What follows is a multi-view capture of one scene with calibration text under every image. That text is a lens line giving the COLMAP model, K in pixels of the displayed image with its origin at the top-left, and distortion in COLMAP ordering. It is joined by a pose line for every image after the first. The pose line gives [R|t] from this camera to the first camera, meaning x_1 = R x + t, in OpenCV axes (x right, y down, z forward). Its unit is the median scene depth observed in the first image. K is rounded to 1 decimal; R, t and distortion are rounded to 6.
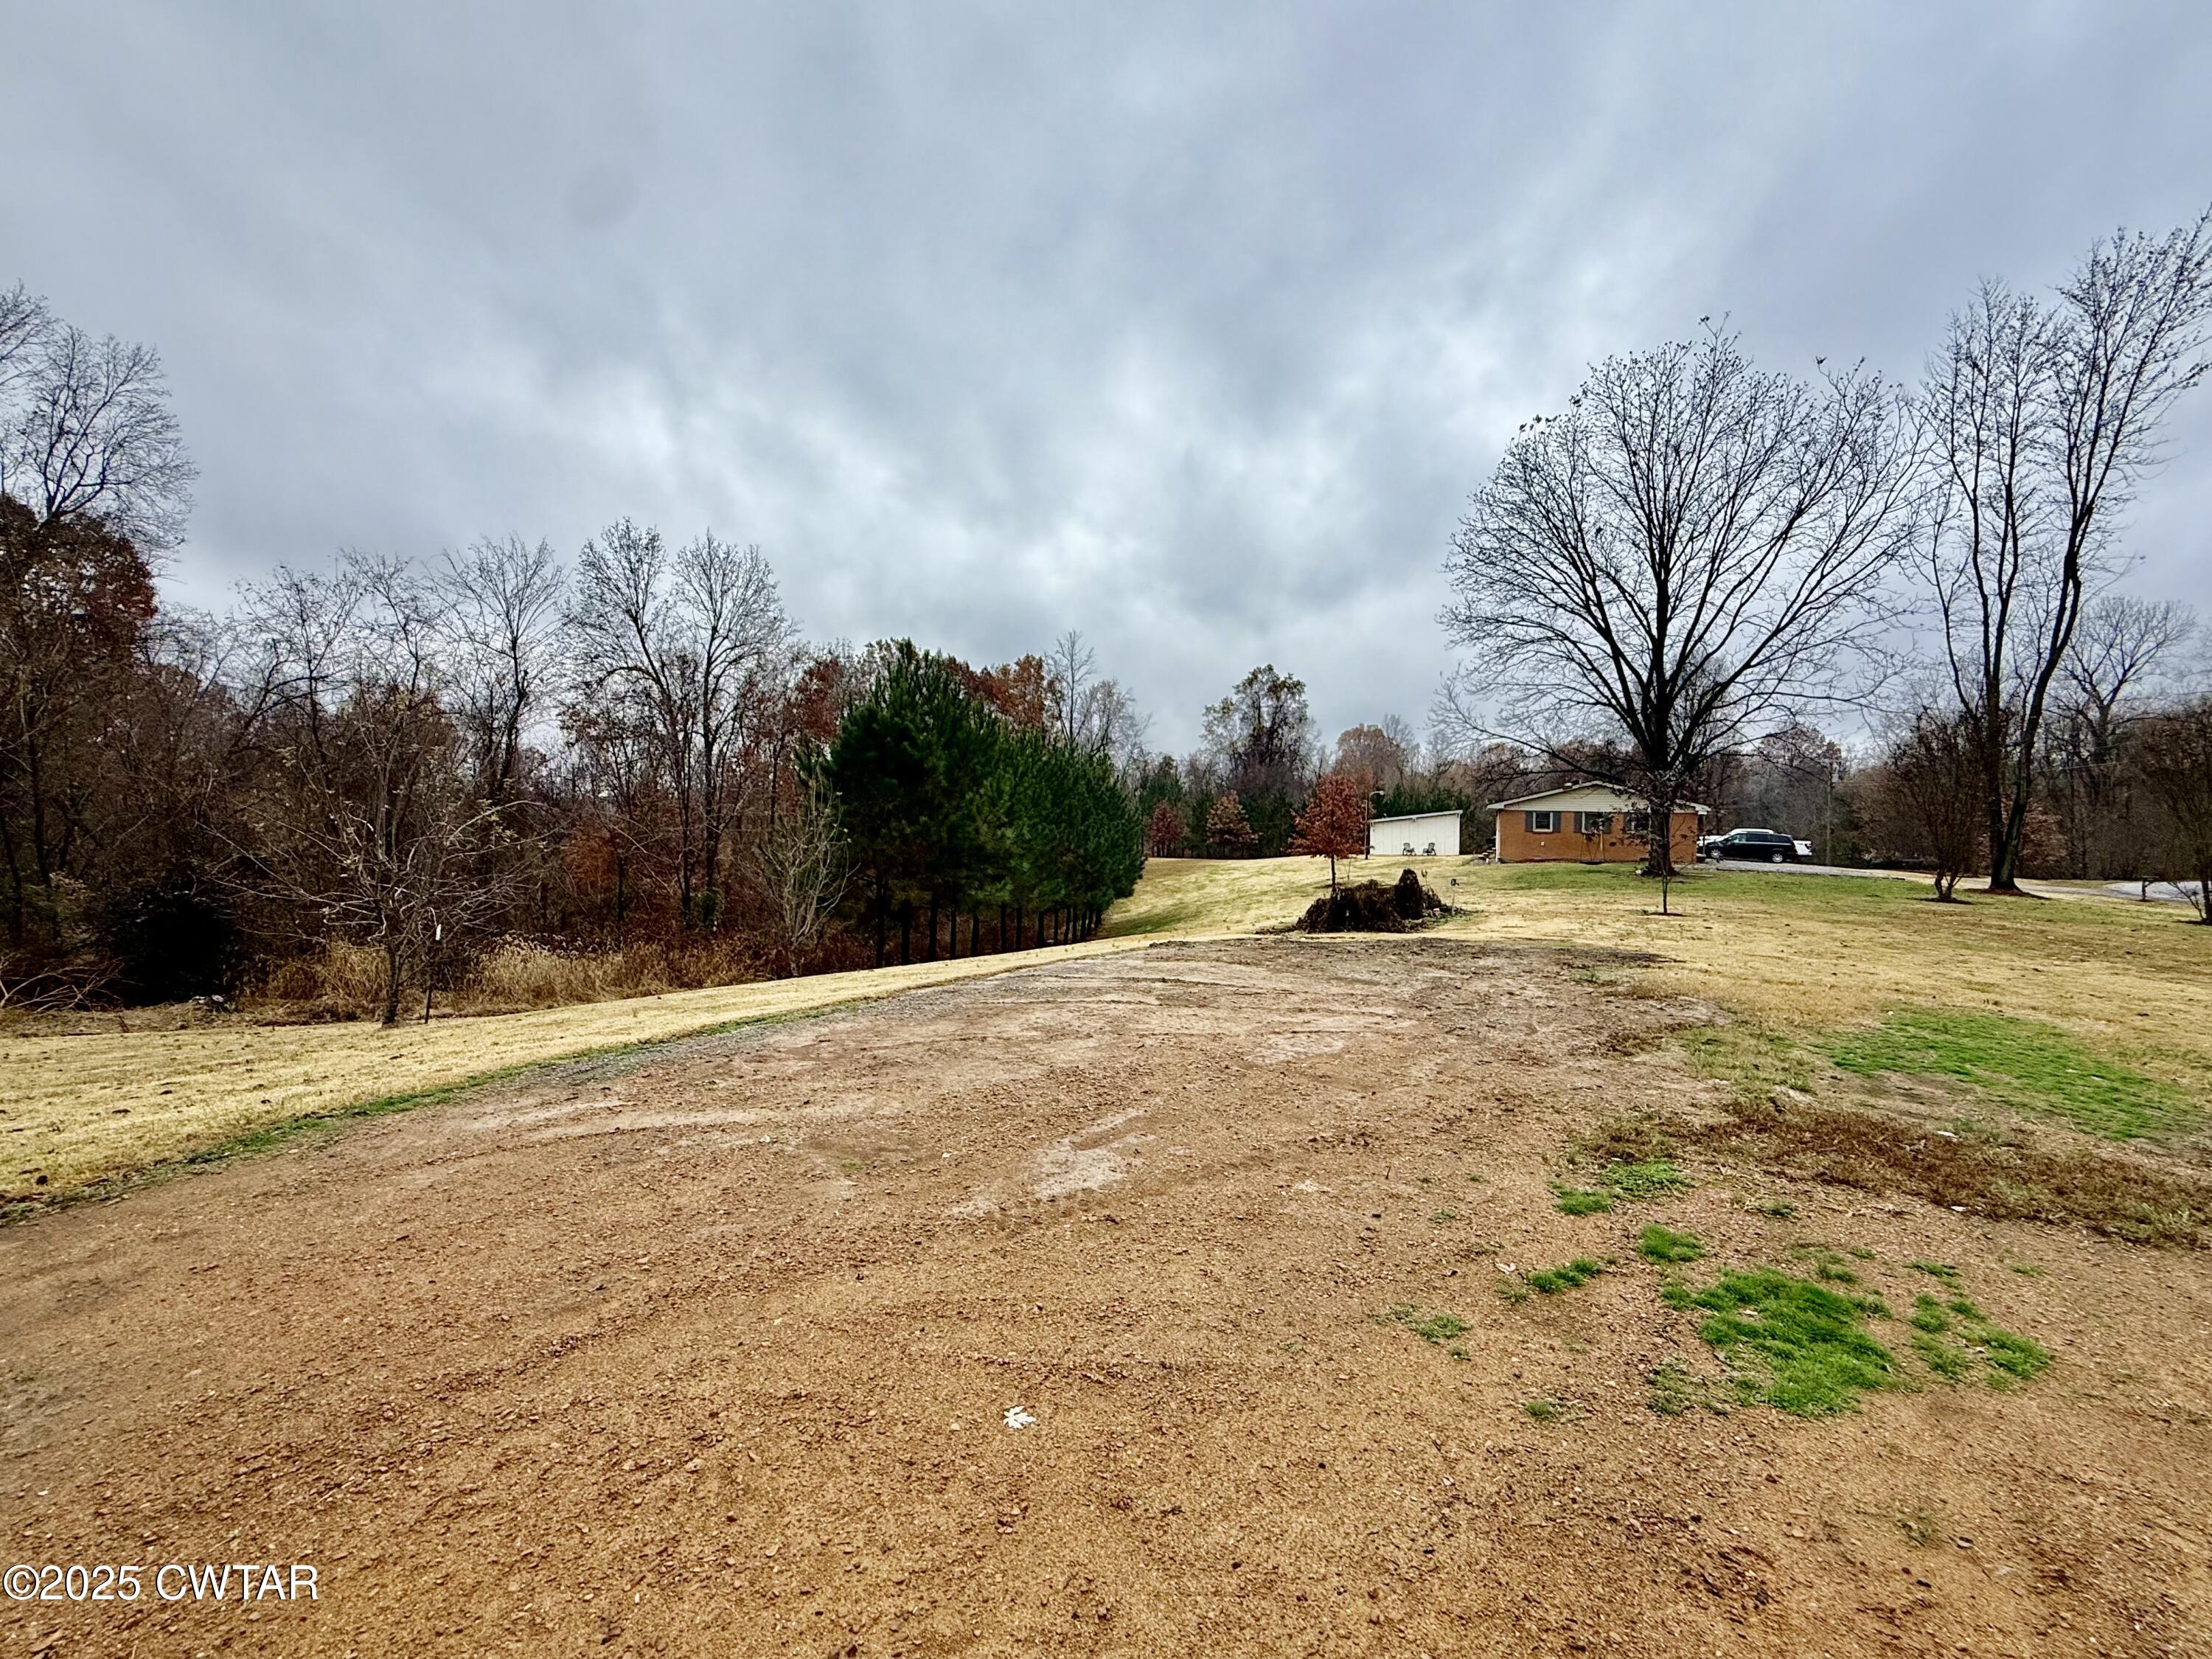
lens RADIAL K [[940.5, 0, 1106.0], [0, 940.5, 829.5], [0, 0, 1]] dist [0.000704, 0.000214]
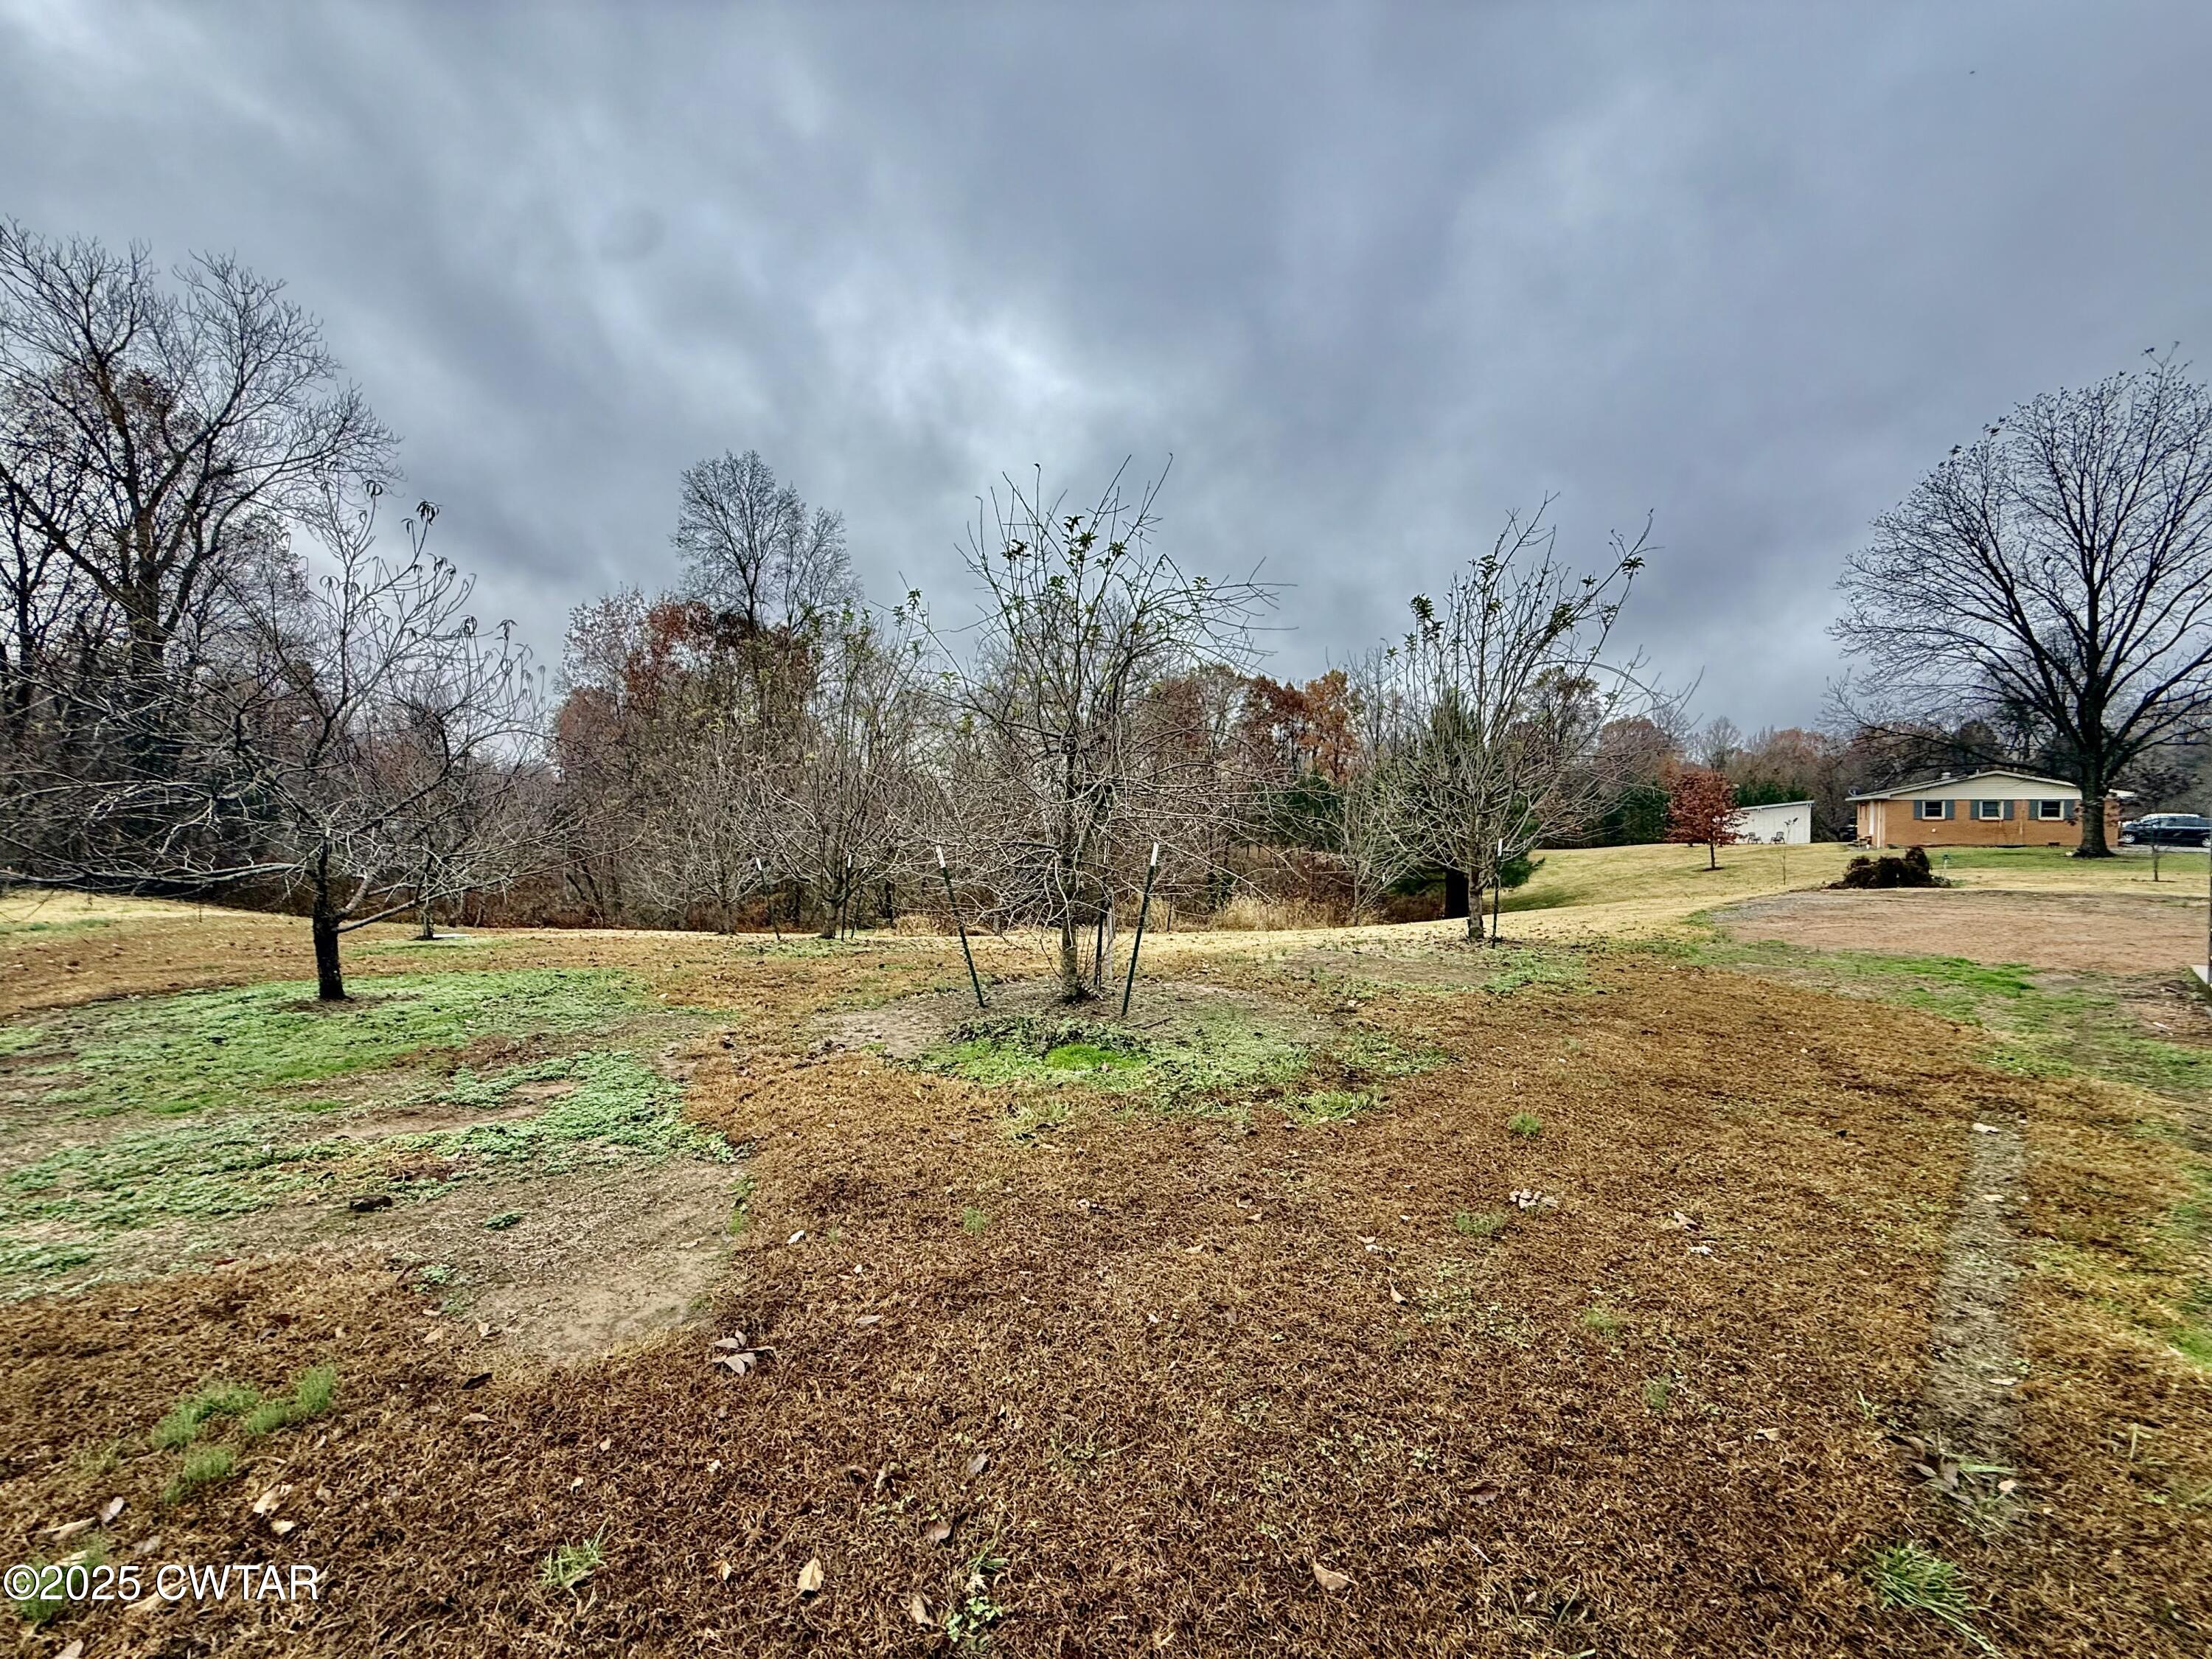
lens RADIAL K [[881.5, 0, 1102.0], [0, 881.5, 827.8], [0, 0, 1]] dist [0.000214, 0.000113]
pose [[0.968984, -0.011369, -0.246861, -0.270588], [0.011576, 0.999933, -0.000613, 0.002344], [0.246851, -0.002264, 0.969051, -0.274237]]
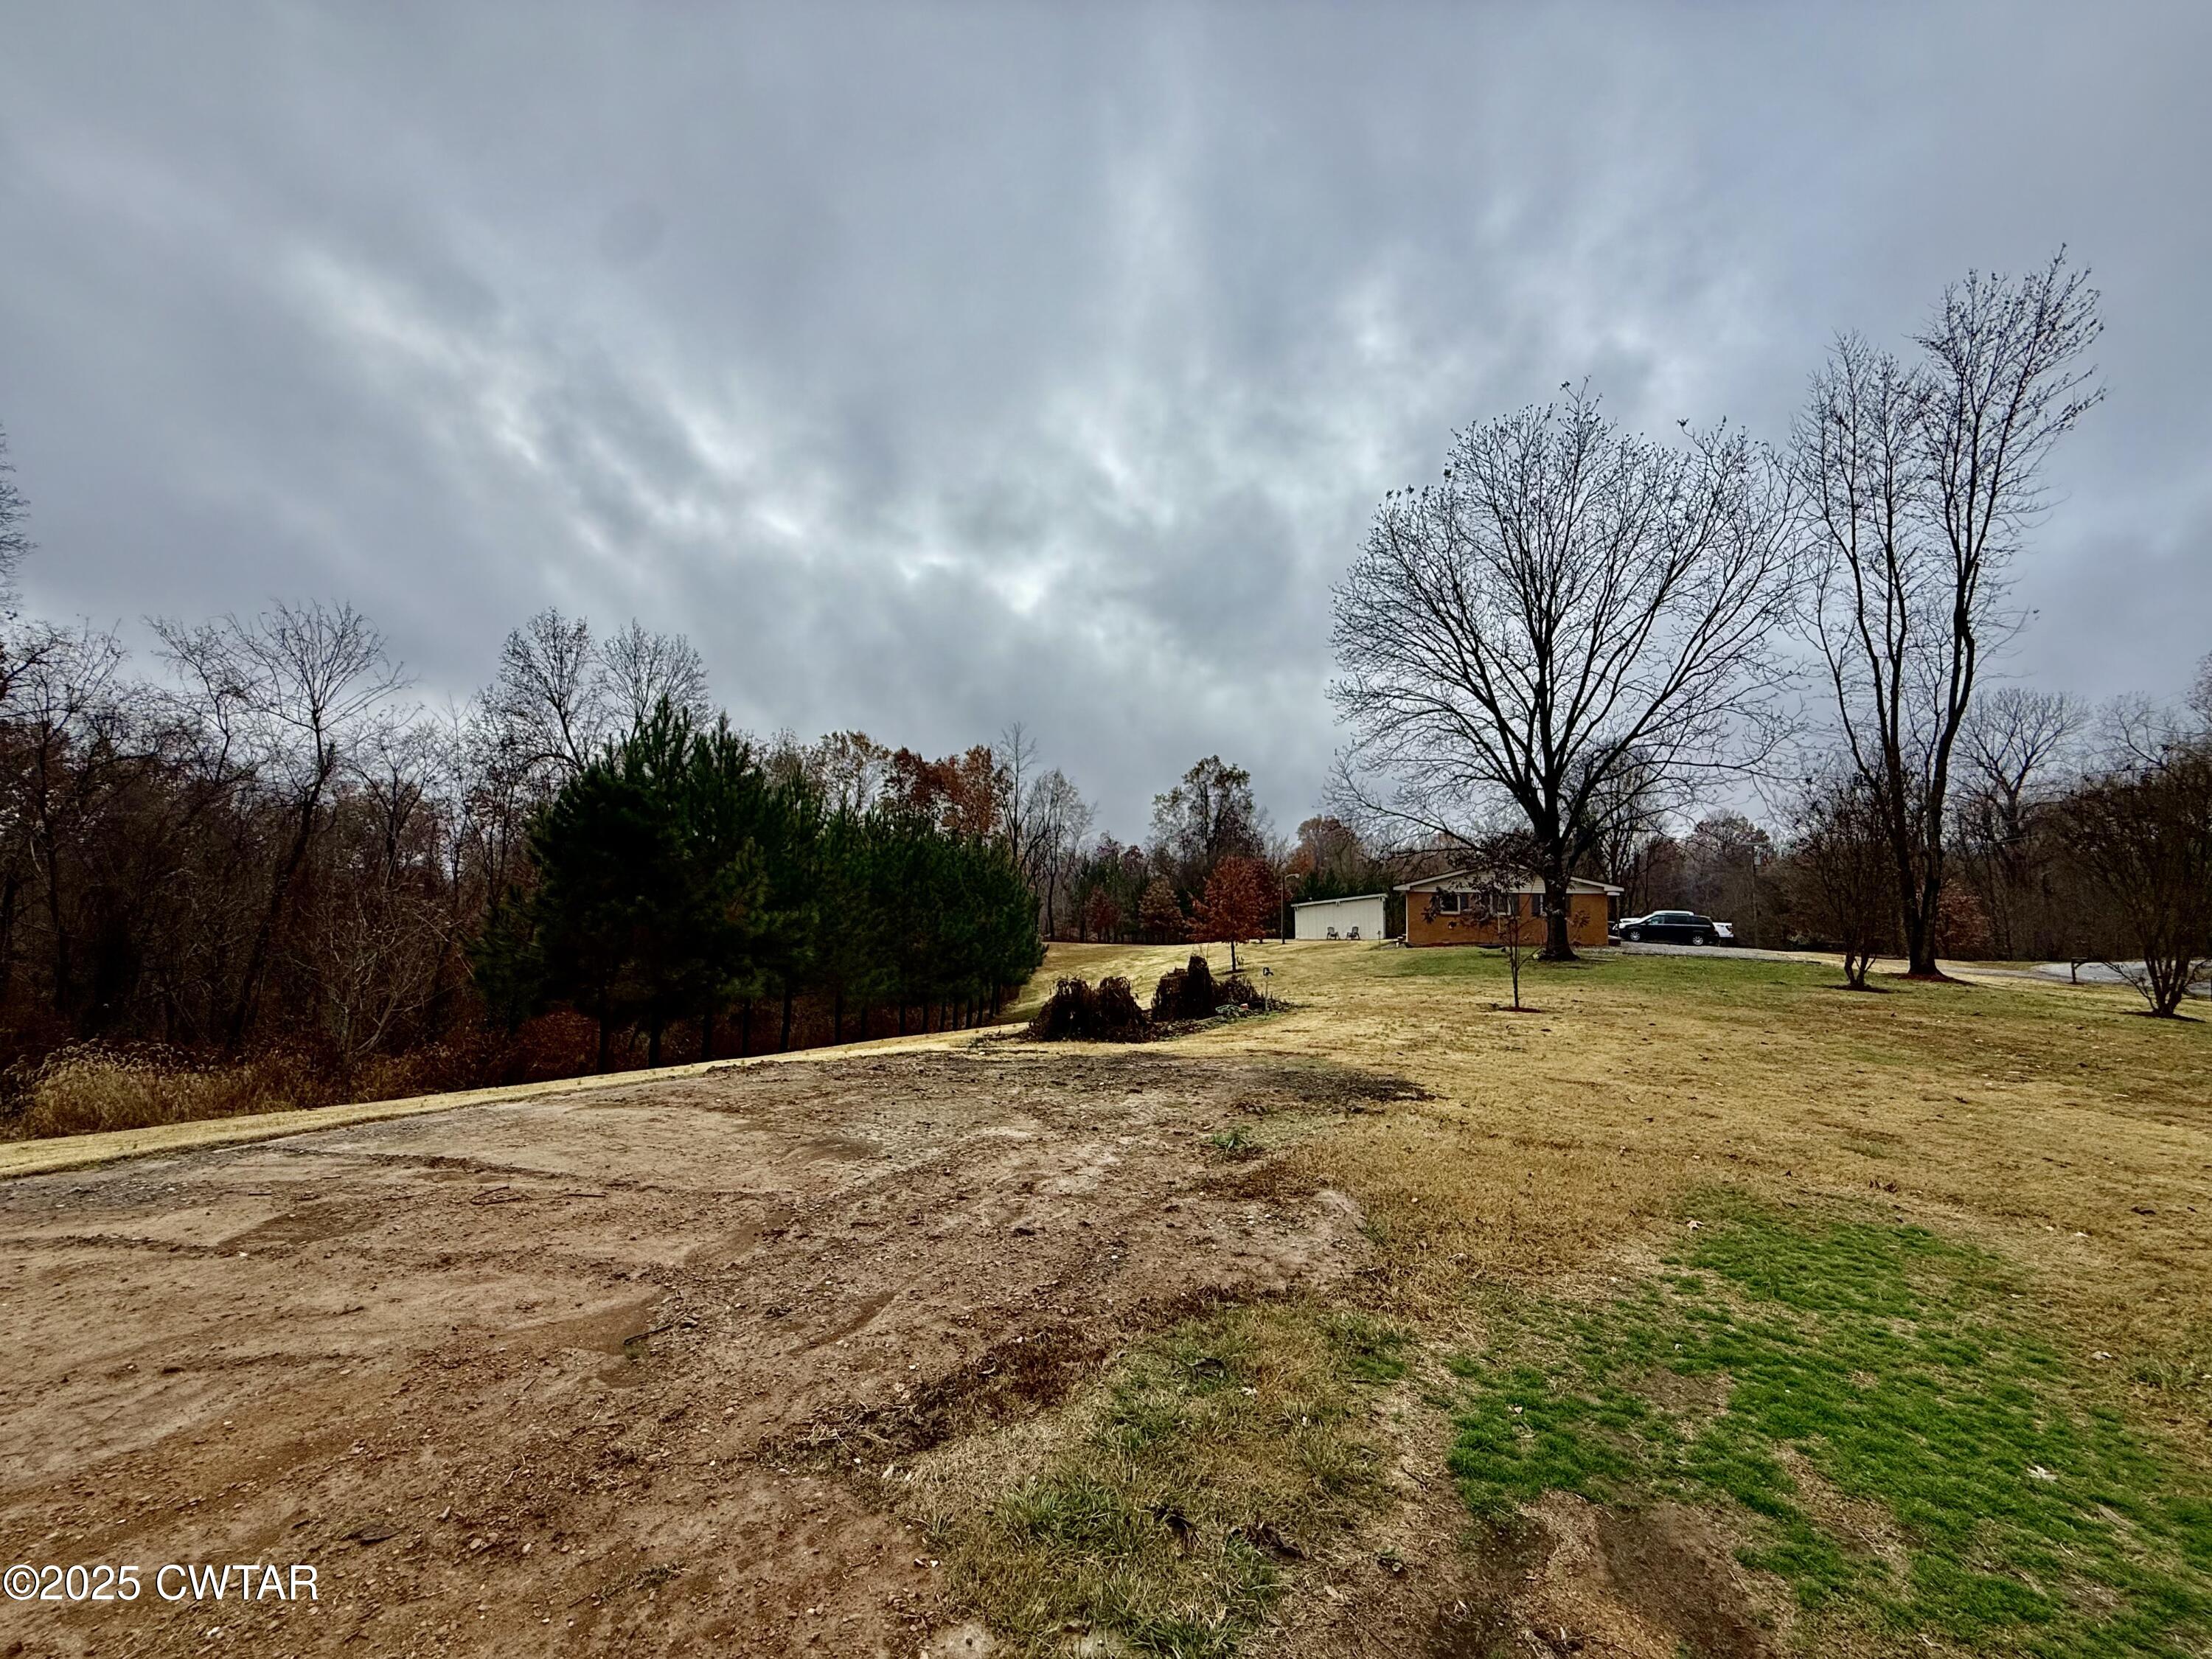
lens RADIAL K [[884.3, 0, 1104.7], [0, 884.3, 826.3], [0, 0, 1]] dist [-0.000321, 0.000146]
pose [[0.999914, -0.003582, 0.012593, 0.127930], [0.004846, 0.994786, -0.101868, 0.004336], [-0.012163, 0.101921, 0.994718, 0.123816]]
